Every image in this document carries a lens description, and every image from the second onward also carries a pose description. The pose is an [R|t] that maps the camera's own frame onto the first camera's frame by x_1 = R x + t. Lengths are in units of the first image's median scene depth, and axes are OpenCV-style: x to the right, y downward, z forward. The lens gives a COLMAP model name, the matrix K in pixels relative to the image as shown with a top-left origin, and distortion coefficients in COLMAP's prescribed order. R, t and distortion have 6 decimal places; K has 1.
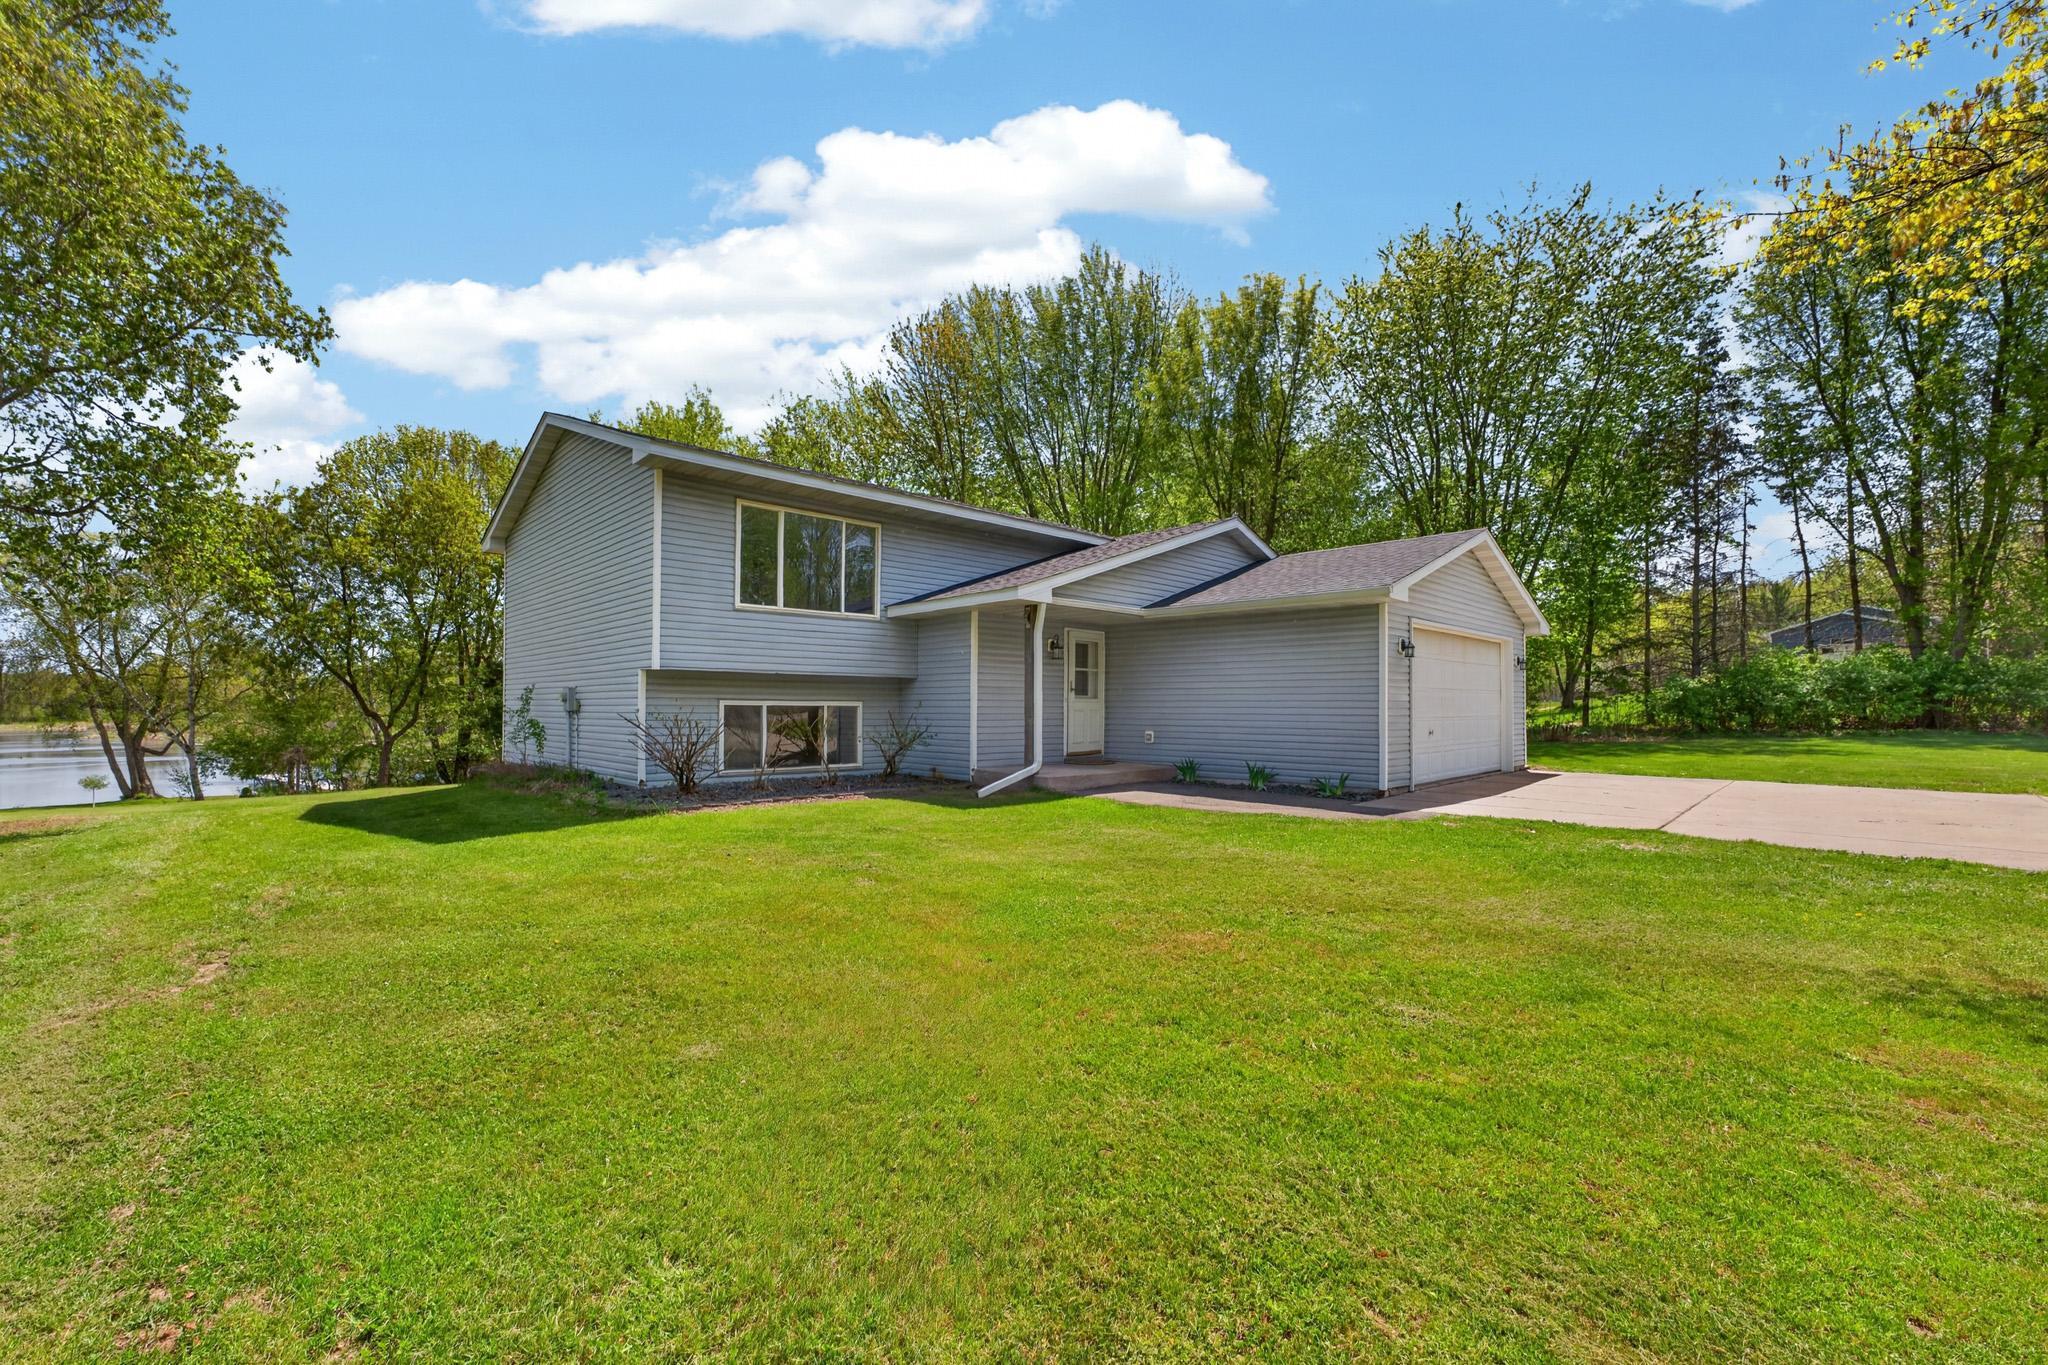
lens RADIAL K [[910.3, 0, 1024.0], [0, 910.3, 682.5], [0, 0, 1]] dist [-0.001836, 0.000055]
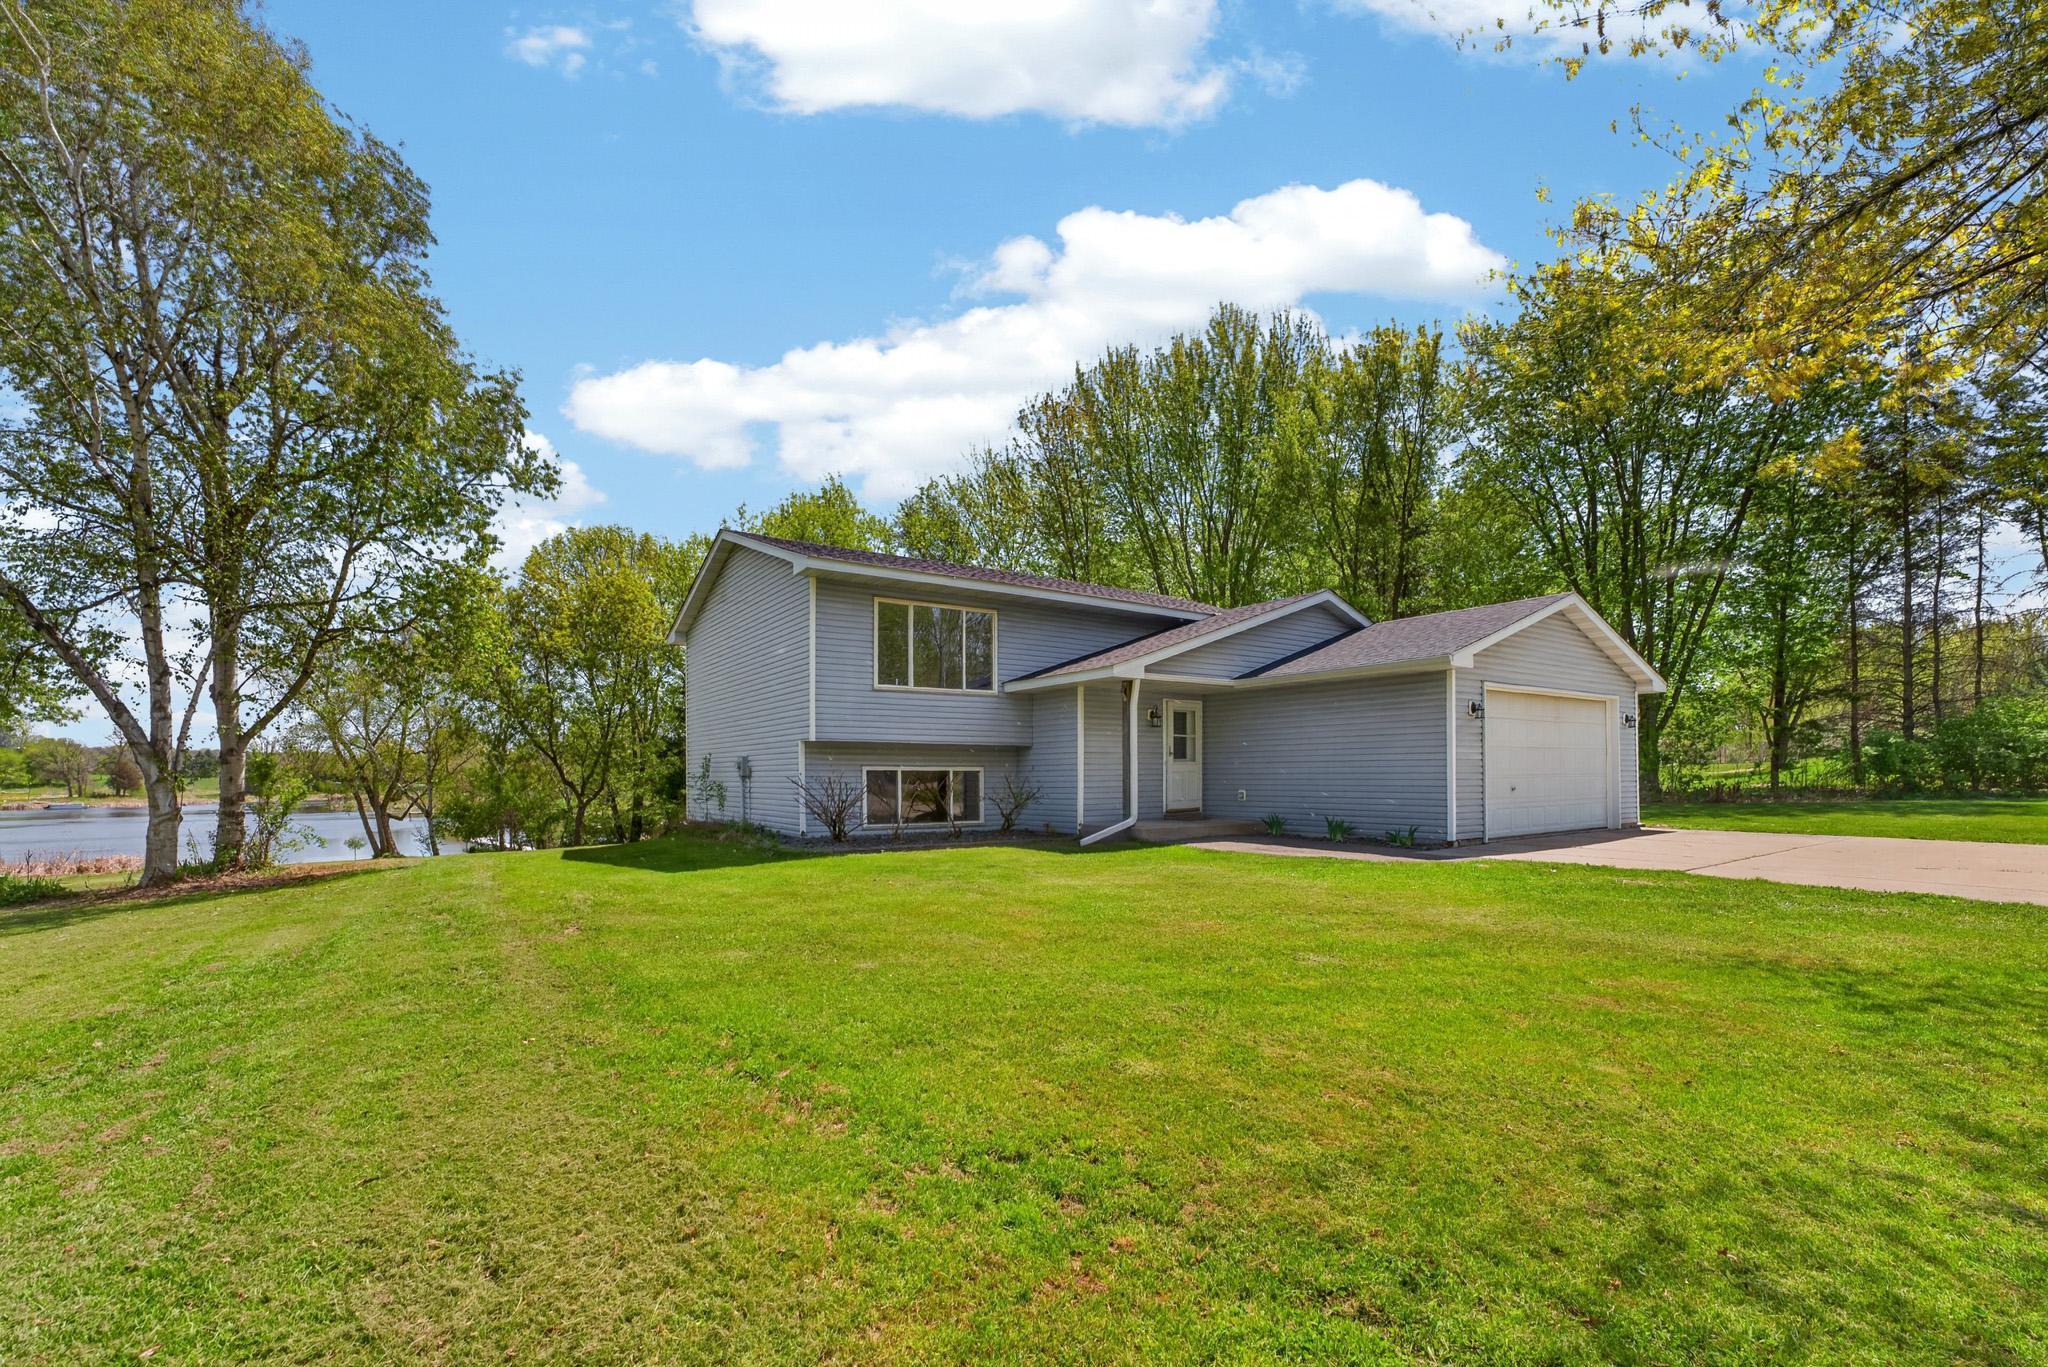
lens RADIAL K [[910.3, 0, 1024.0], [0, 910.3, 683.5], [0, 0, 1]] dist [-0.001836, 0.000055]
pose [[0.989738, -0.024072, -0.140849, 0.038488], [0.013909, 0.997257, -0.072702, 0.001653], [0.142212, 0.069997, 0.987358, -0.137065]]
